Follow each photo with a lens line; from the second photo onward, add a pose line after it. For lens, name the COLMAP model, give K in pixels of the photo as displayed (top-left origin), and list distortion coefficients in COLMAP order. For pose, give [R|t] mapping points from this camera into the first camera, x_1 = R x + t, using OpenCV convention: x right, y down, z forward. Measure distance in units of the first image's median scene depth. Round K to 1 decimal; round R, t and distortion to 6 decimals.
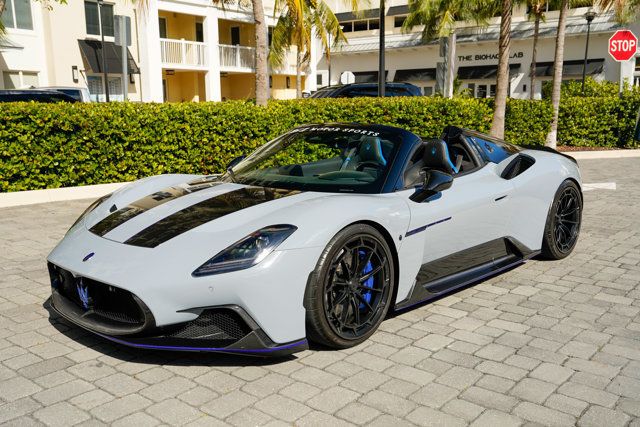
lens RADIAL K [[622.9, 0, 320.0], [0, 622.9, 213.5], [0, 0, 1]] dist [-0.016343, 0.128031]
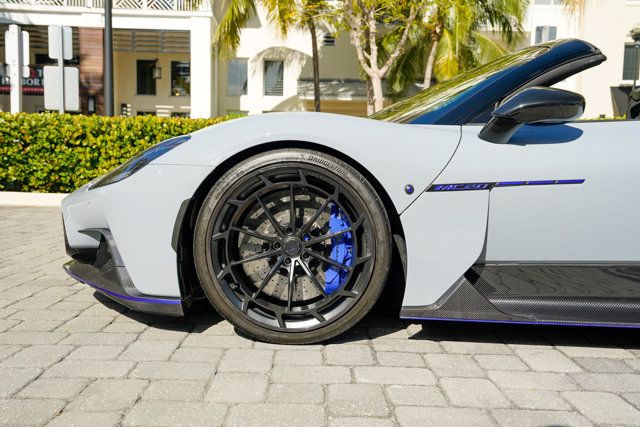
lens RADIAL K [[630.7, 0, 320.0], [0, 630.7, 213.5], [0, 0, 1]] dist [0.009414, 0.031251]
pose [[0.639932, 0.063940, -0.765767, 0.211074], [-0.146949, 0.988324, -0.040278, 0.038522], [0.754250, 0.138304, 0.641855, 0.224545]]
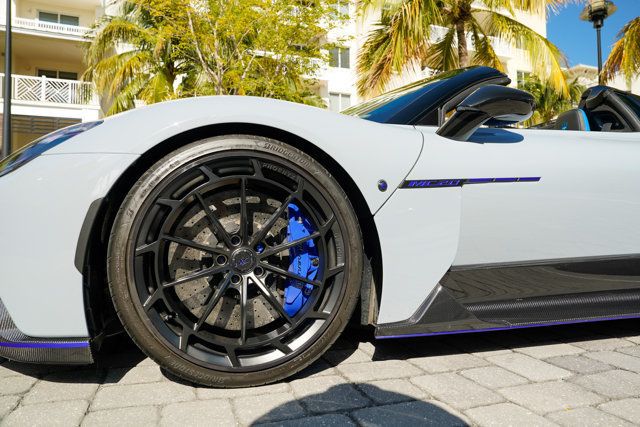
lens RADIAL K [[437.1, 0, 322.2], [0, 437.1, 214.9], [0, 0, 1]] dist [-0.107158, 0.075558]
pose [[0.848124, -0.019412, -0.529442, 0.109075], [-0.085061, 0.981375, -0.172244, 0.050181], [0.522925, 0.191119, 0.830676, 0.275123]]
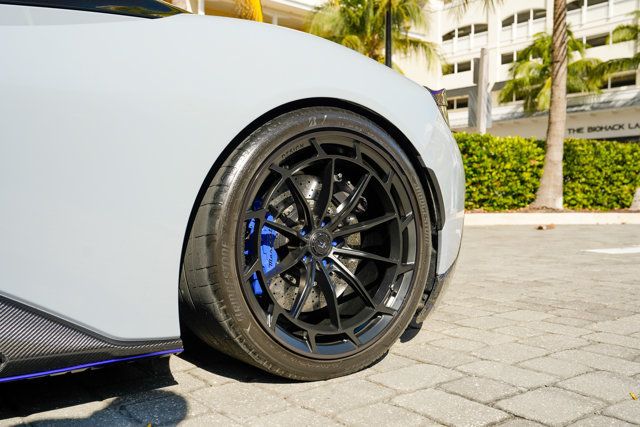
lens RADIAL K [[624.1, 0, 320.0], [0, 624.1, 213.5], [0, 0, 1]] dist [-0.004915, 0.117753]
pose [[0.979718, 0.020637, -0.199315, 0.262513], [-0.048977, 0.989175, -0.138326, 0.021817], [0.194302, 0.145282, 0.970124, 0.419212]]
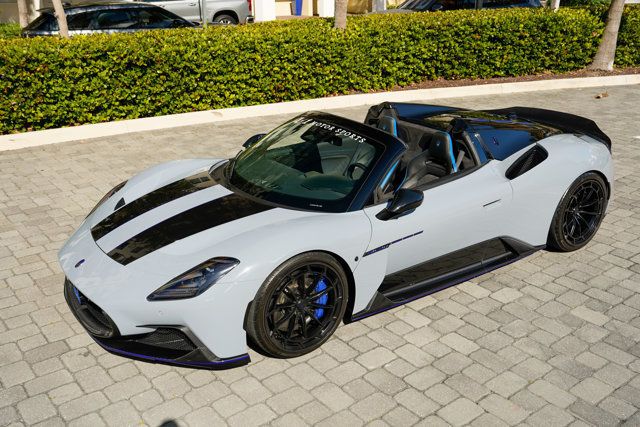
lens RADIAL K [[624.1, 0, 320.0], [0, 624.1, 213.5], [0, 0, 1]] dist [-0.004915, 0.117753]
pose [[0.978627, 0.073119, -0.192206, 0.107233], [-0.034116, 0.979428, 0.198888, -0.099300], [0.202795, -0.188080, 0.960989, -0.011662]]
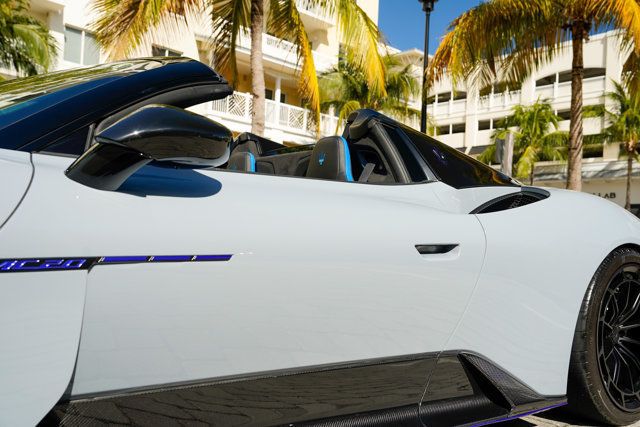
lens RADIAL K [[622.8, 0, 323.3], [0, 622.8, 213.3], [0, 0, 1]] dist [0.008851, 0.019360]
pose [[0.988912, 0.049170, -0.140128, 0.136926], [-0.079605, 0.972090, -0.220688, 0.024367], [0.125366, 0.229396, 0.965226, 0.299941]]
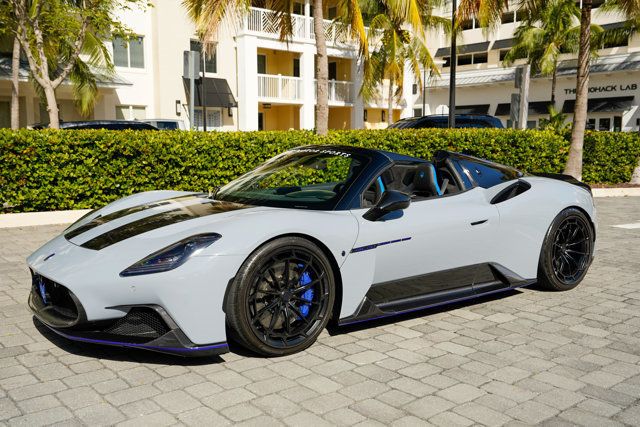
lens RADIAL K [[624.1, 0, 320.0], [0, 624.1, 213.5], [0, 0, 1]] dist [-0.004915, 0.117753]
pose [[0.984481, 0.028708, -0.173125, 0.106784], [-0.038178, 0.997937, -0.051618, 0.011104], [0.171286, 0.057427, 0.983546, -0.008114]]
